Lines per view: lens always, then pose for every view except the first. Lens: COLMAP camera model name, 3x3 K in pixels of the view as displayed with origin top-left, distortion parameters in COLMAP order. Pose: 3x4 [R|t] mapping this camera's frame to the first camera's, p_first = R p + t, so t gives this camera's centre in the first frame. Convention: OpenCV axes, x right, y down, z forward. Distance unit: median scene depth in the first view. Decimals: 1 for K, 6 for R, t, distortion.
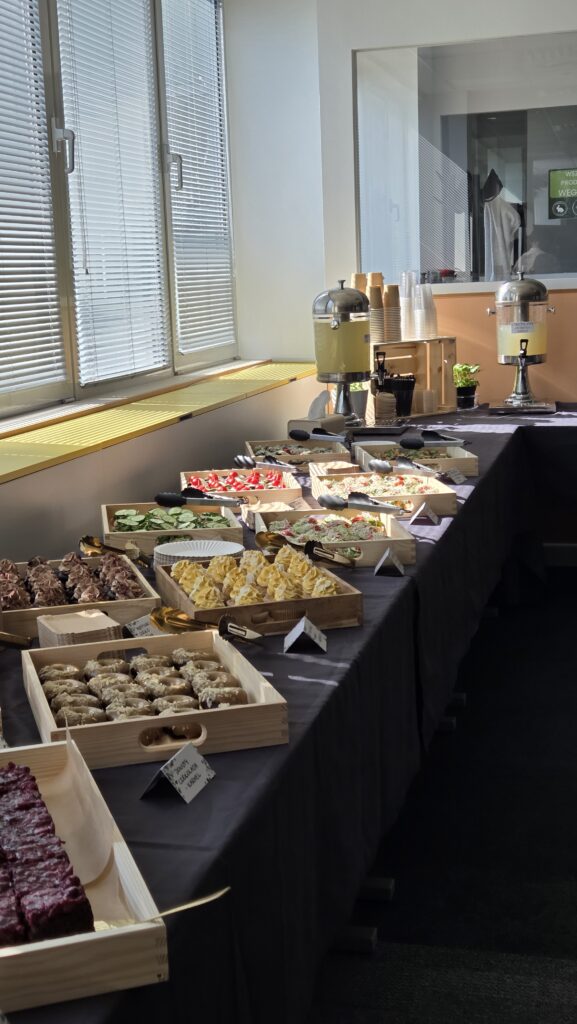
lens RADIAL K [[1335.1, 0, 292.2], [0, 1335.1, 519.7], [0, 0, 1]] dist [0.081410, 0.000000]
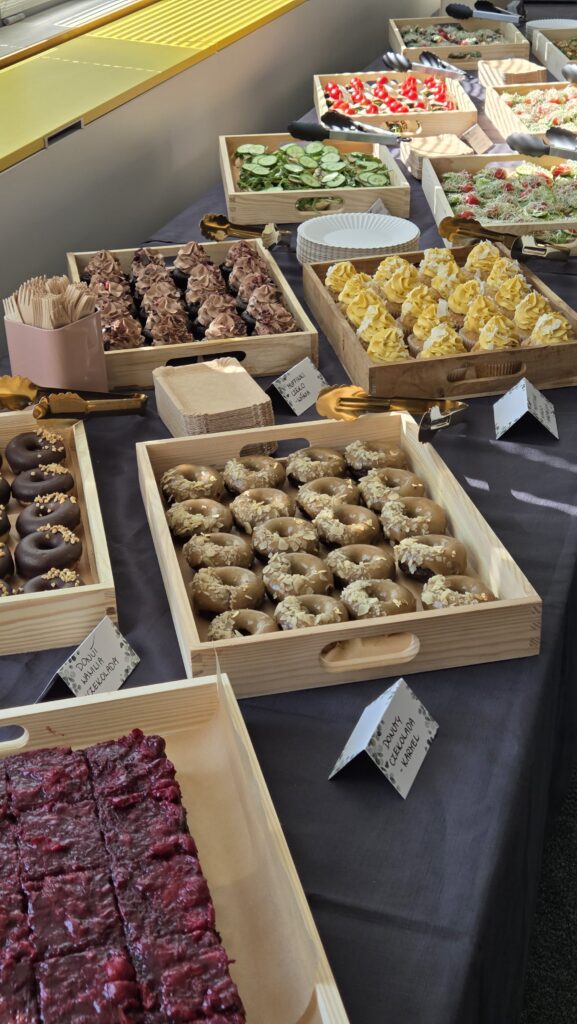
lens RADIAL K [[1335.1, 0, 280.0], [0, 1335.1, 513.9], [0, 0, 1]] dist [0.081410, 0.000000]
pose [[0.996898, 0.035079, -0.070450, -0.047524], [-0.009880, 0.943868, 0.330174, -0.065651], [0.078077, -0.328454, 0.941288, 0.208298]]
